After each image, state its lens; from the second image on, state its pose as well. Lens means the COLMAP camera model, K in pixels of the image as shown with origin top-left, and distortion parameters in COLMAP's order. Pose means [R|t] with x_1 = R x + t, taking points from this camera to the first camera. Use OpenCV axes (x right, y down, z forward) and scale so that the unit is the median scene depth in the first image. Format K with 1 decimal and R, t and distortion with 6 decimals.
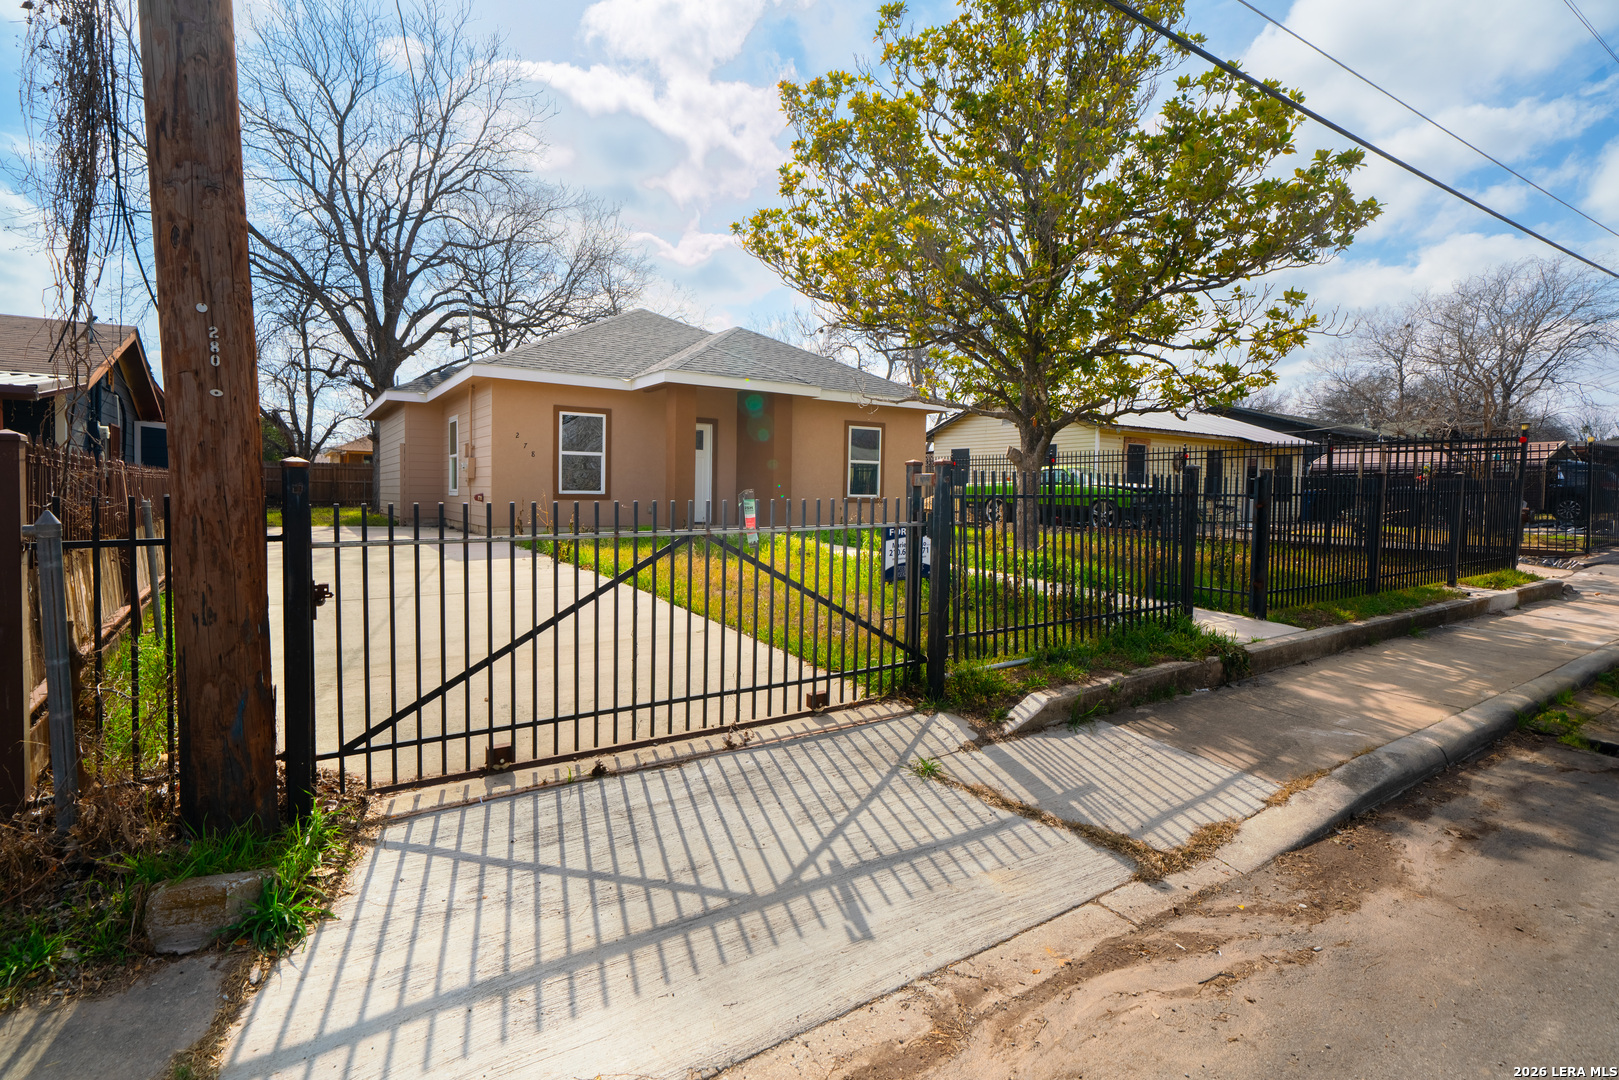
lens RADIAL K [[748.8, 0, 809.5], [0, 748.8, 540.0], [0, 0, 1]] dist [-0.001644, 0.015461]
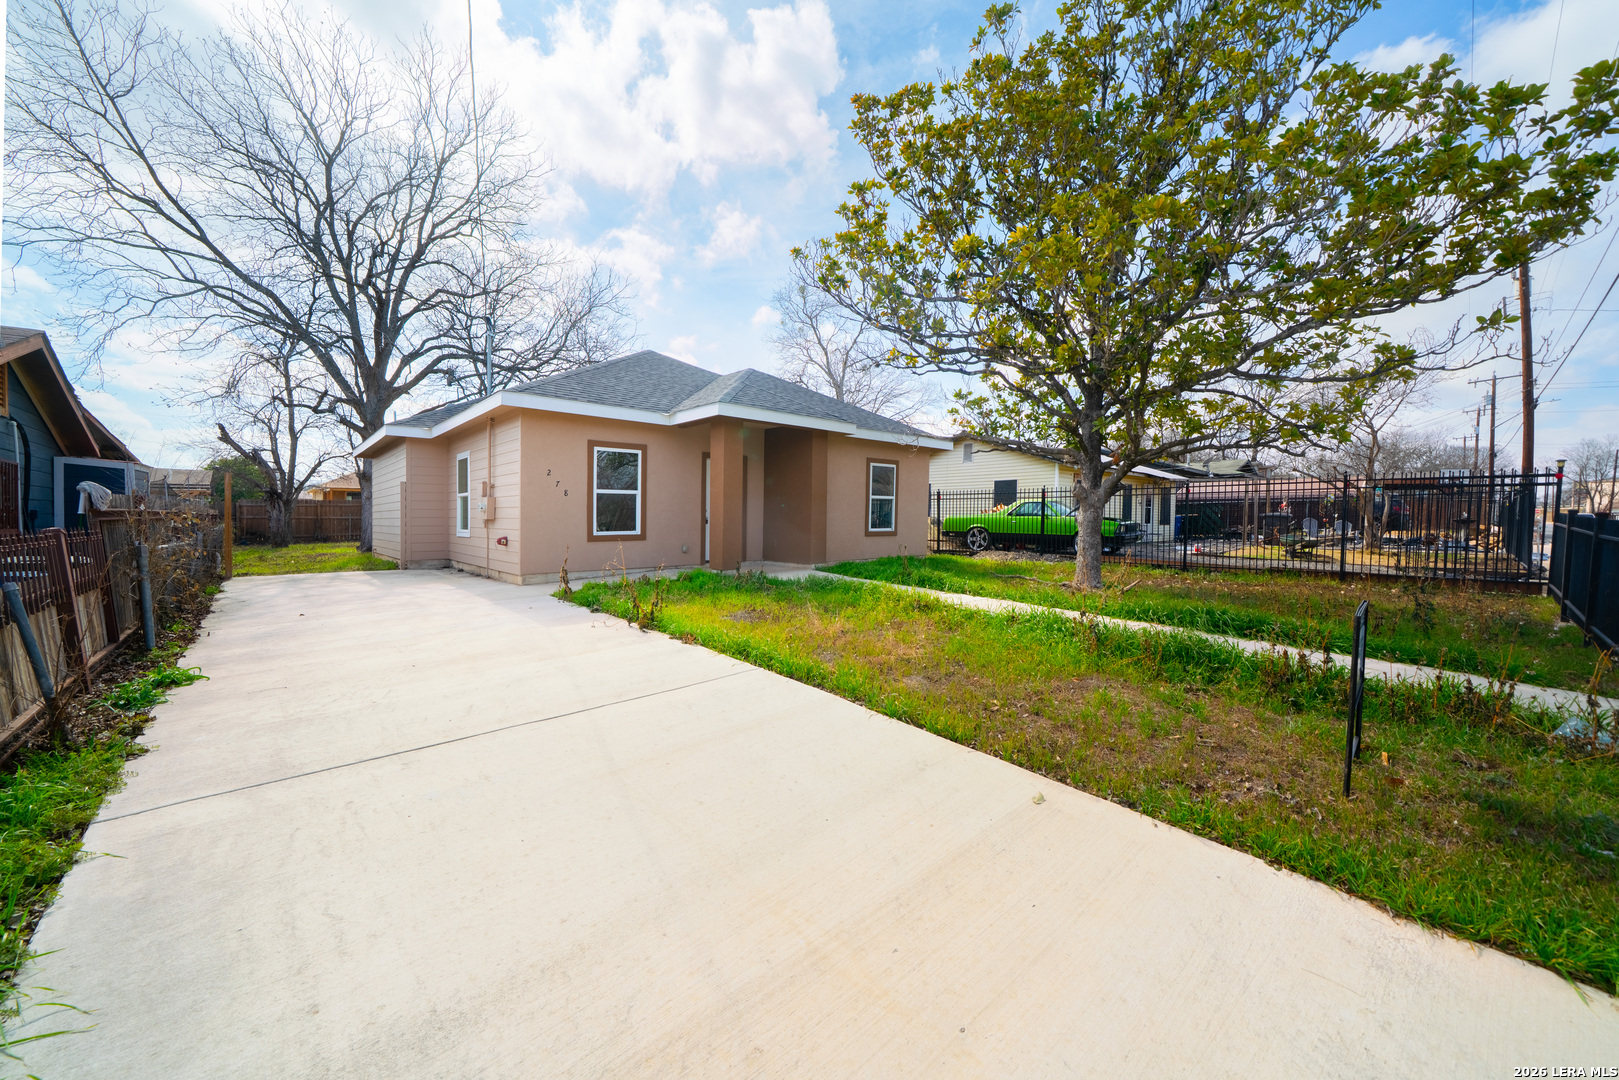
lens RADIAL K [[574.7, 0, 809.5], [0, 574.7, 540.0], [0, 0, 1]] dist [0.000265, -0.000005]
pose [[0.989295, -0.018762, 0.144717, -0.104035], [0.022069, 0.999530, -0.021276, -0.021046], [-0.144250, 0.024242, 0.989244, 0.155321]]
